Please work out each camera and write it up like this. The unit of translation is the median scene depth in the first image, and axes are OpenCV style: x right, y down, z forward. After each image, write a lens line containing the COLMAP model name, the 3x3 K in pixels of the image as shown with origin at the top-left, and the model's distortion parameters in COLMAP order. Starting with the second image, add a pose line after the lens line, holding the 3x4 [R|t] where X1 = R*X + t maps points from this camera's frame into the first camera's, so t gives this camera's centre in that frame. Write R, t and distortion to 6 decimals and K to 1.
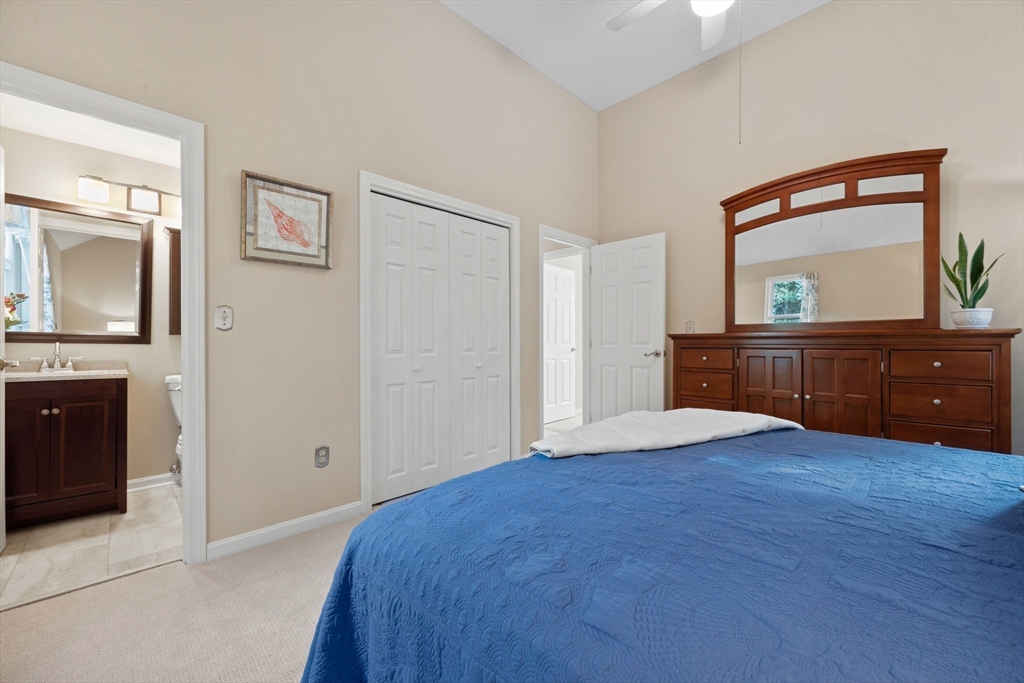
lens RADIAL K [[404.9, 0, 512.0], [0, 404.9, 341.5], [0, 0, 1]] dist [-0.000052, 0.000109]
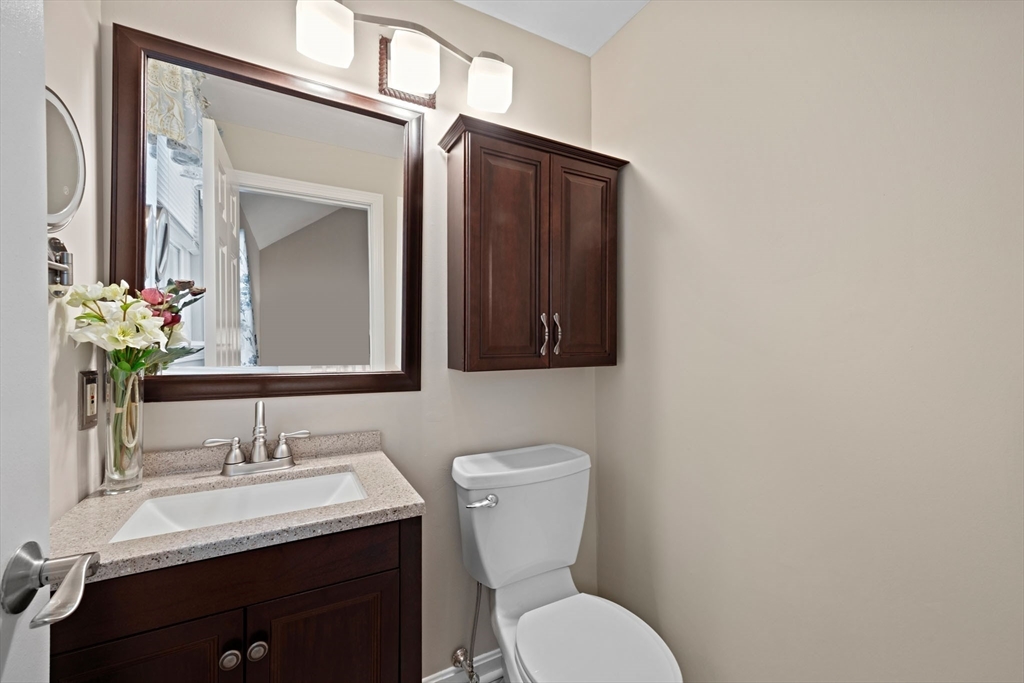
lens RADIAL K [[404.9, 0, 512.0], [0, 404.9, 341.5], [0, 0, 1]] dist [-0.000052, 0.000109]
pose [[0.961641, -0.004186, -0.274280, -0.700362], [0.004816, 0.999987, 0.001623, -0.050807], [0.274270, -0.002882, 0.961648, 0.619861]]
